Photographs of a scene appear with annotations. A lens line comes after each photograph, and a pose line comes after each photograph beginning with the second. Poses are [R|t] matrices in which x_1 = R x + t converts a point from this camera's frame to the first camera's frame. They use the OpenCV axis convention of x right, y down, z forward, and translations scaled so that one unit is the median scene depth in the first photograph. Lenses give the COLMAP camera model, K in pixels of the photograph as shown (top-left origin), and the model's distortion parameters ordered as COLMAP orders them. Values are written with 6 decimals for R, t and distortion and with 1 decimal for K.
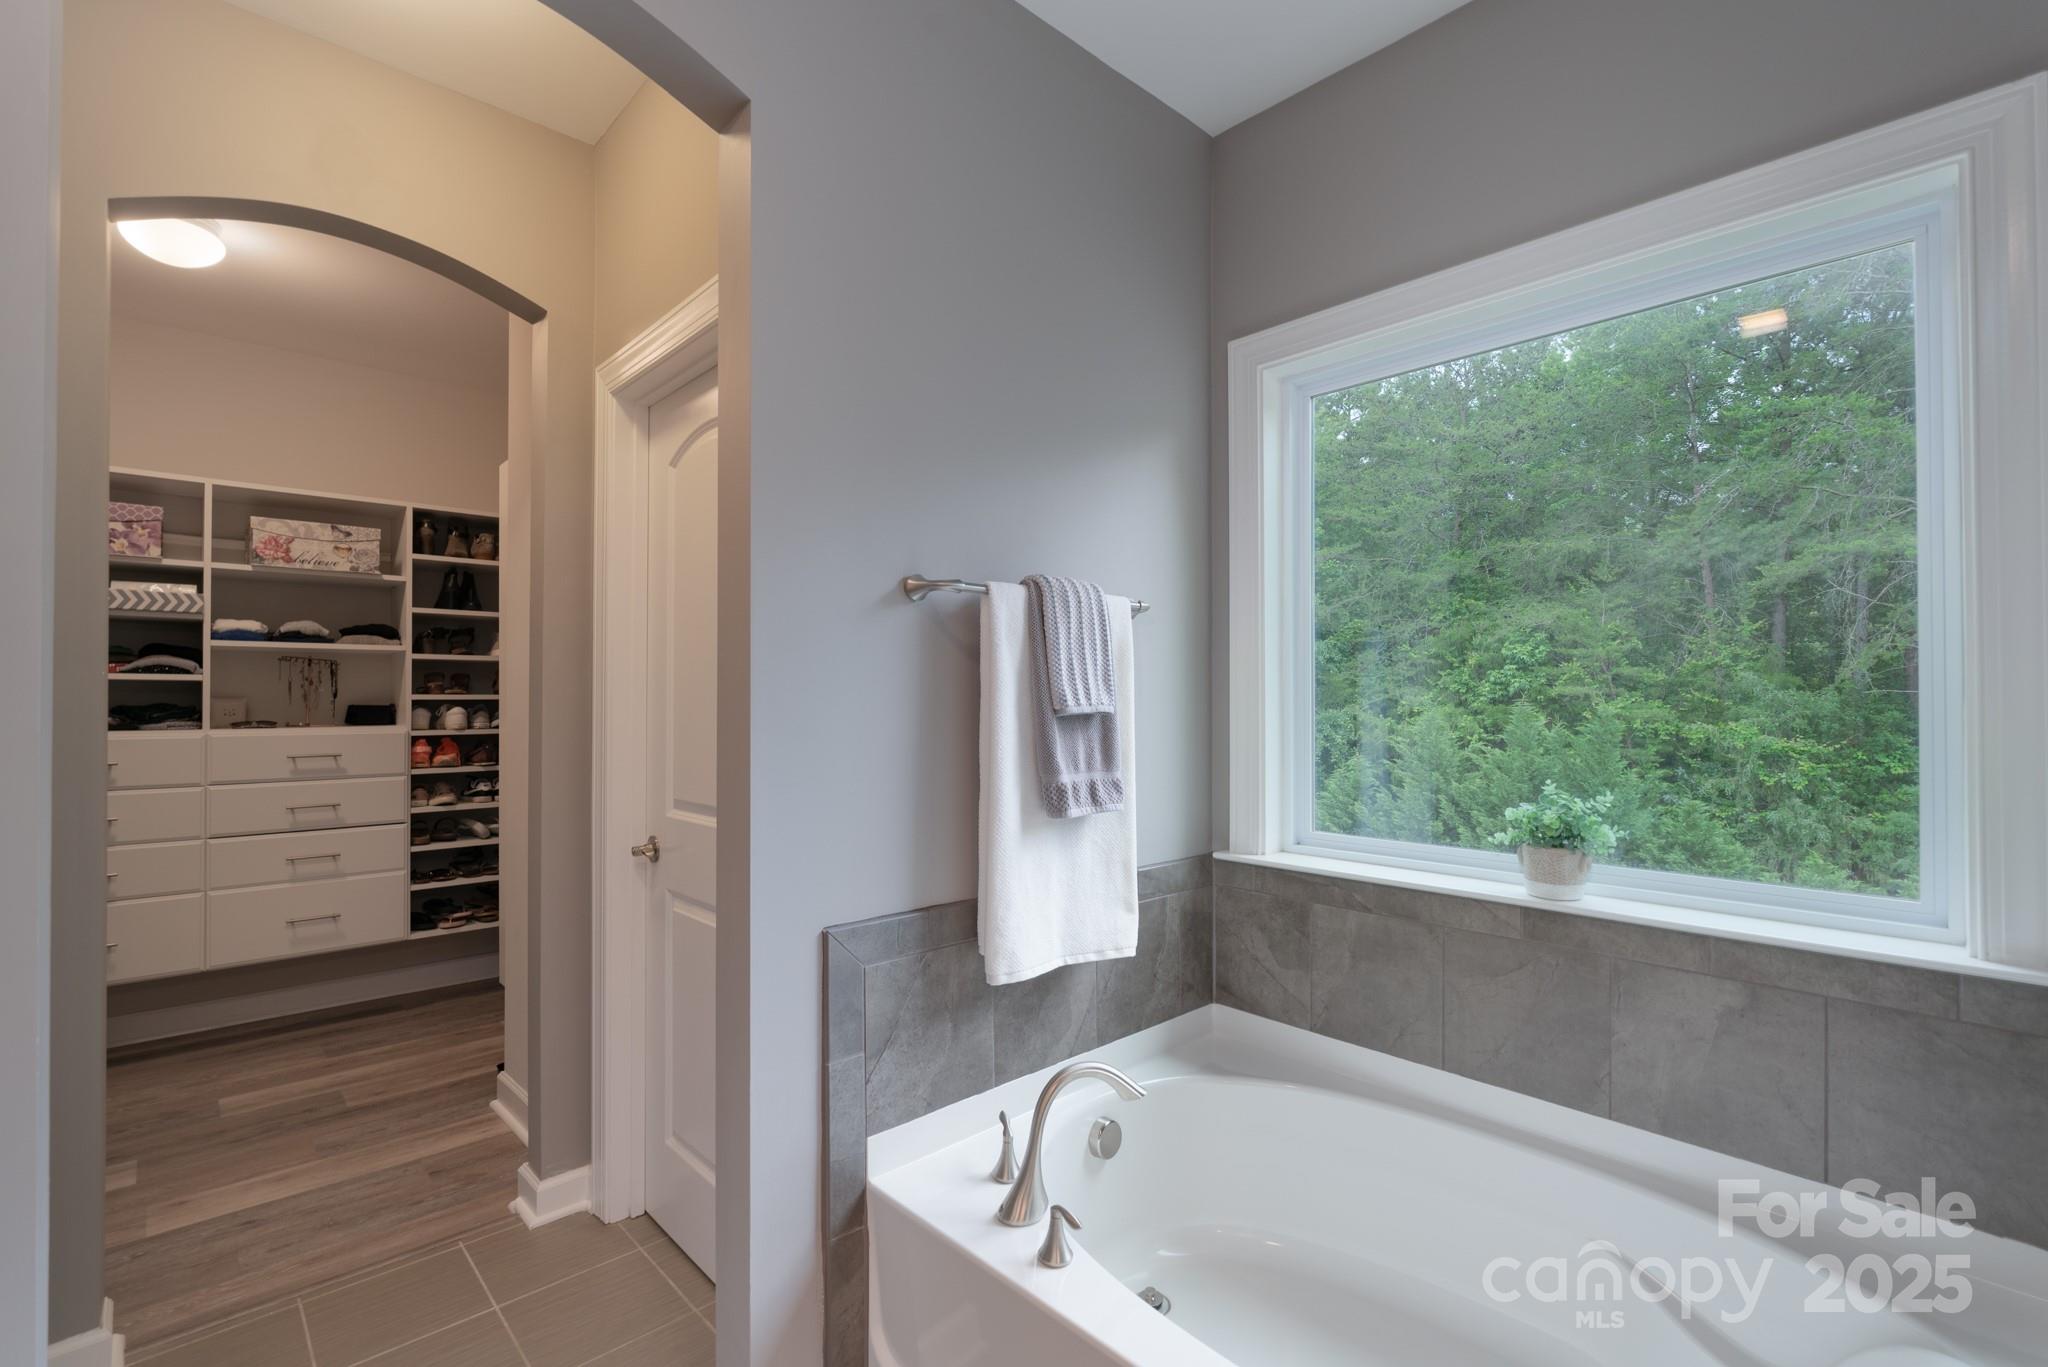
lens RADIAL K [[916.7, 0, 1039.0], [0, 916.7, 690.7], [0, 0, 1]] dist [-0.001517, 0.000008]
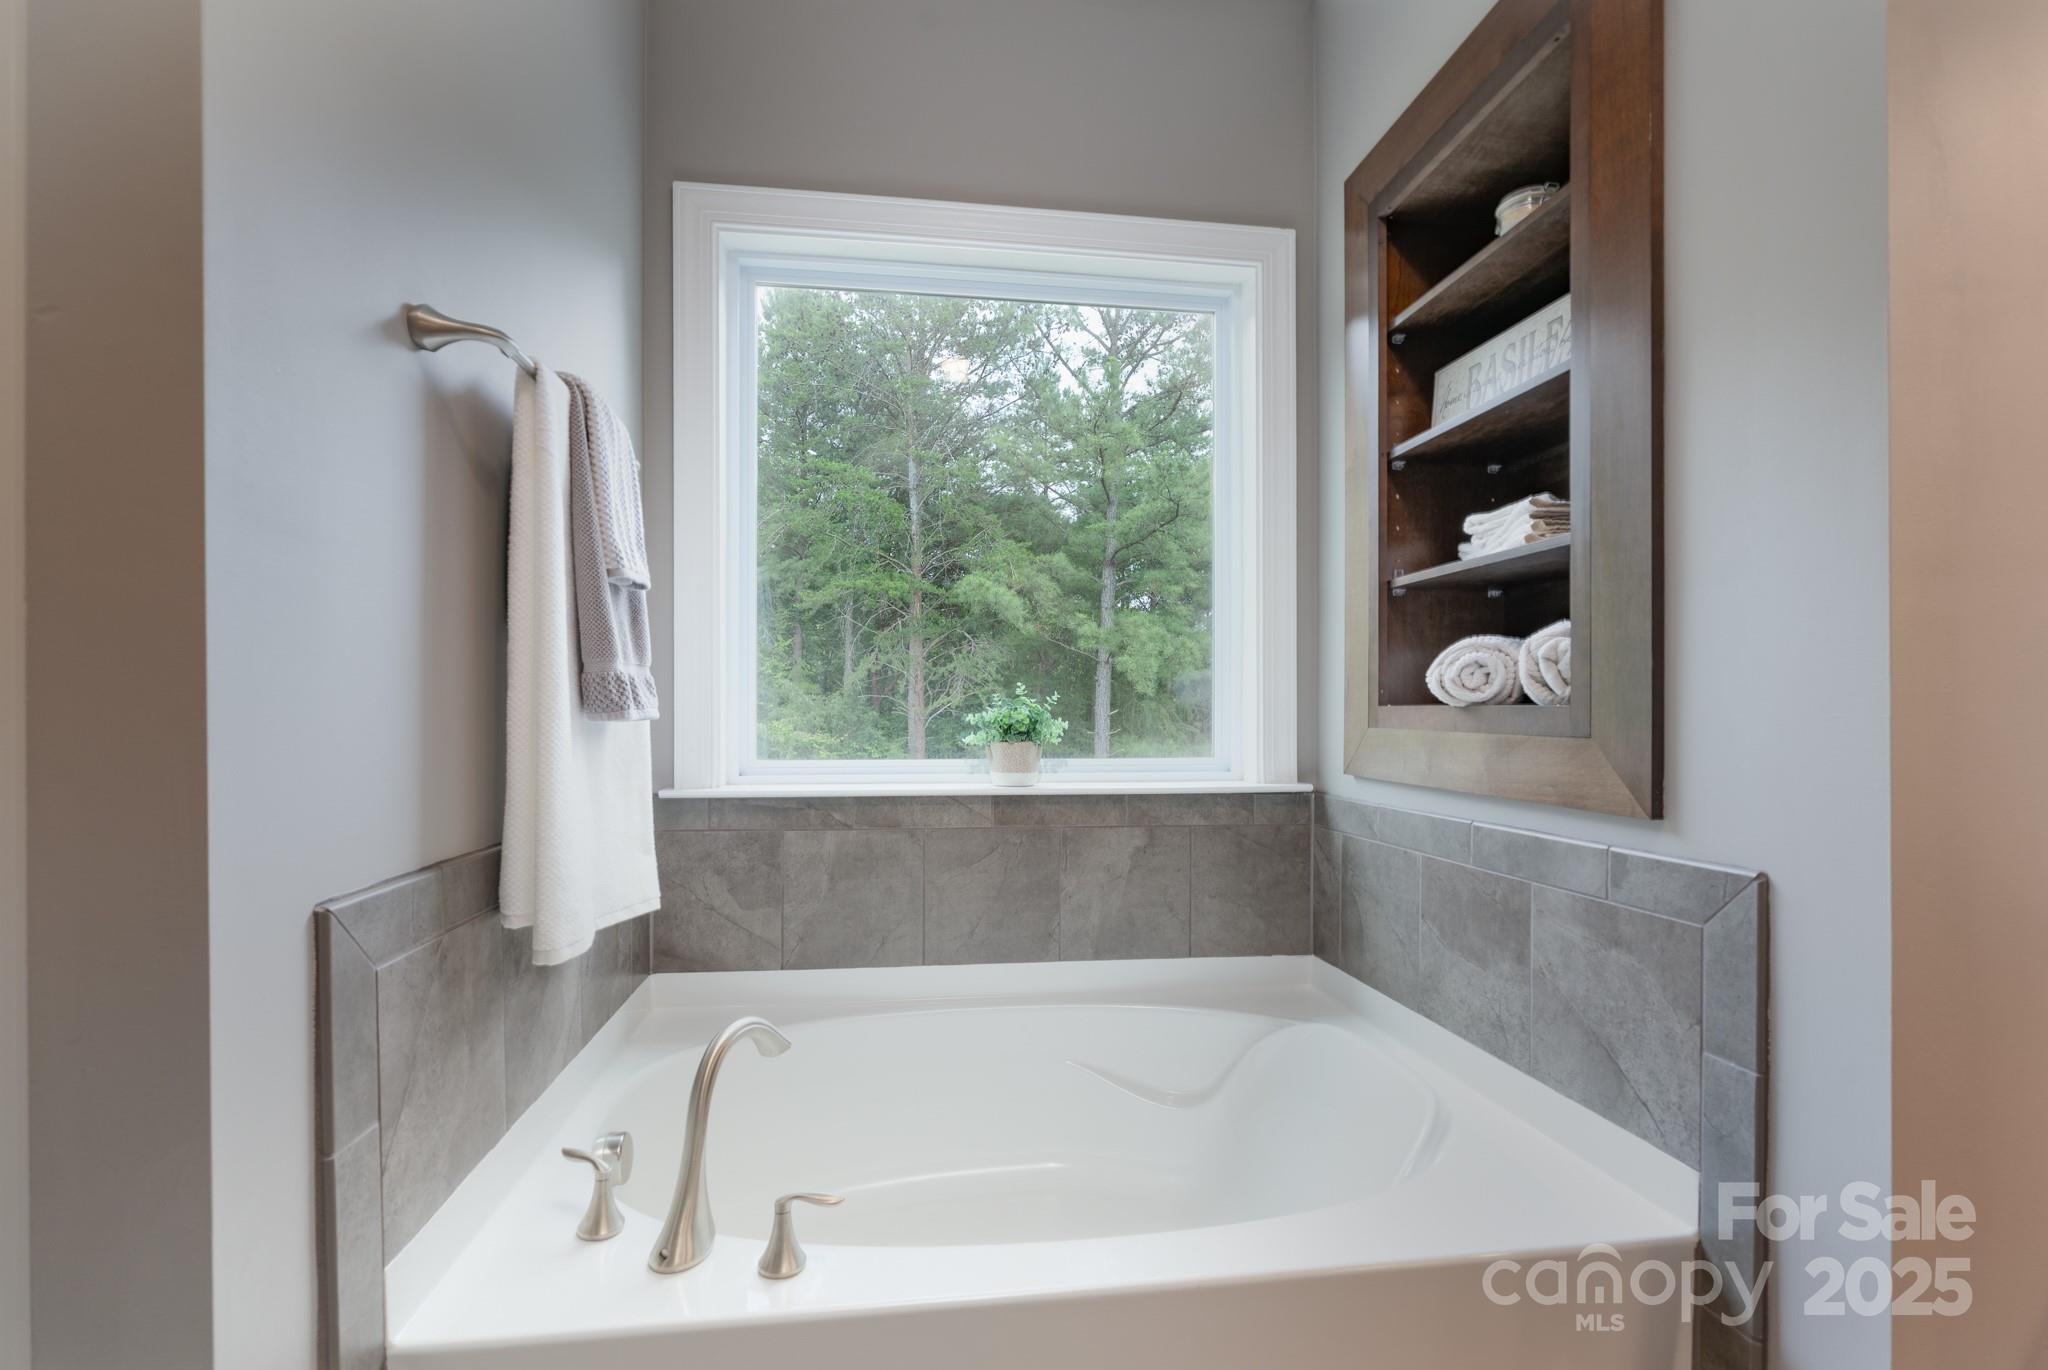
lens RADIAL K [[916.7, 0, 1031.3], [0, 916.7, 712.0], [0, 0, 1]] dist [-0.001517, 0.000008]
pose [[0.584917, -0.004530, 0.811081, -0.353036], [-0.006111, 0.999931, 0.009992, 0.117120], [-0.811070, -0.010801, 0.584849, 0.300209]]
